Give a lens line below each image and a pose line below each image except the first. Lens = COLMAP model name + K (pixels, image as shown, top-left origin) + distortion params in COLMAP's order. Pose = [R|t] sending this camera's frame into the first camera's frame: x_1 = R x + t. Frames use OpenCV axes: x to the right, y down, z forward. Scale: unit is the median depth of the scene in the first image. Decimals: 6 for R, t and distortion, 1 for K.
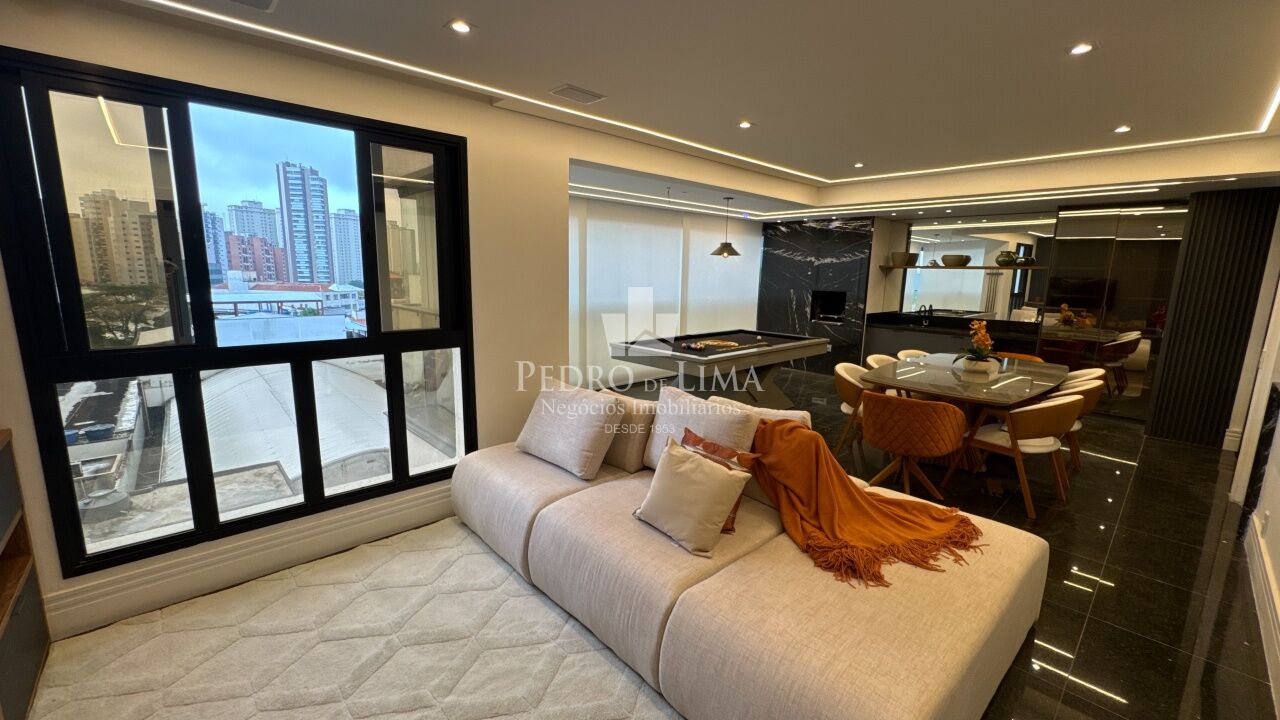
lens RADIAL K [[511.1, 0, 639.9], [0, 511.1, 361.8], [0, 0, 1]] dist [-0.003596, 0.000836]
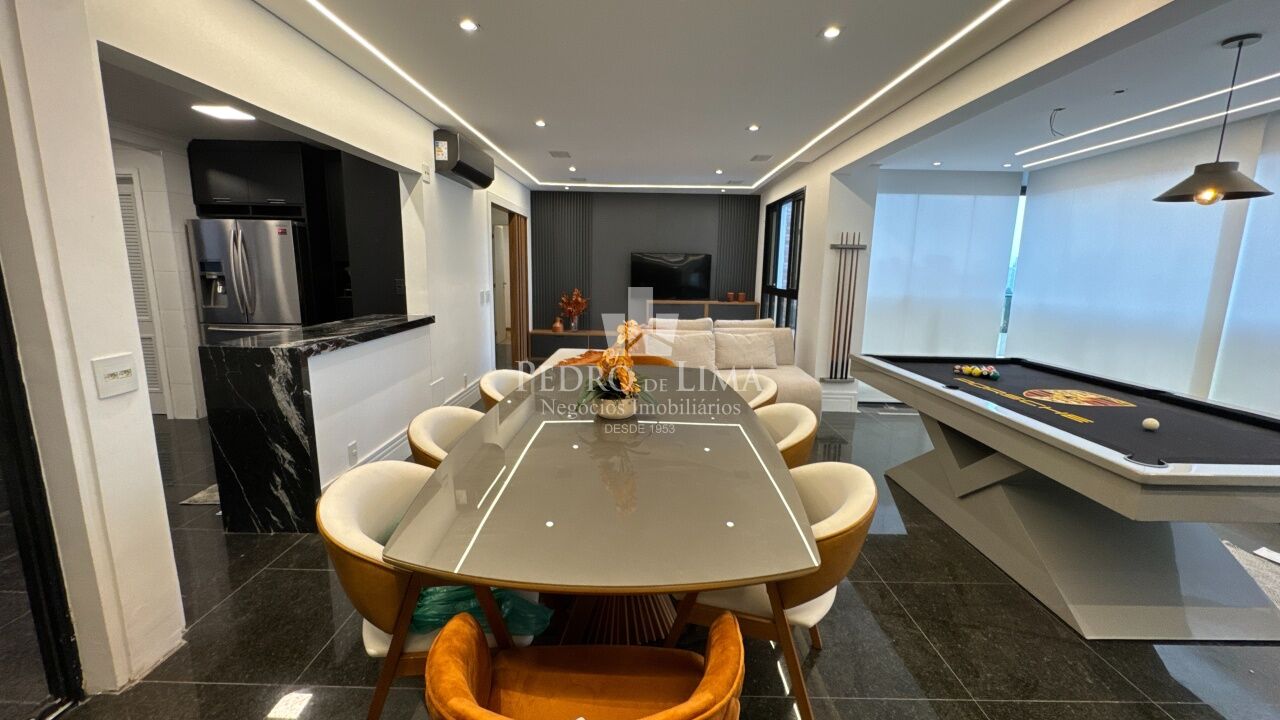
lens RADIAL K [[511.1, 0, 640.3], [0, 511.1, 360.7], [0, 0, 1]] dist [-0.003596, 0.000836]
pose [[-0.680060, 0.102226, -0.725995, 0.569860], [-0.158103, 0.946485, 0.281372, -0.102308], [0.715906, 0.306132, -0.627504, 0.745354]]
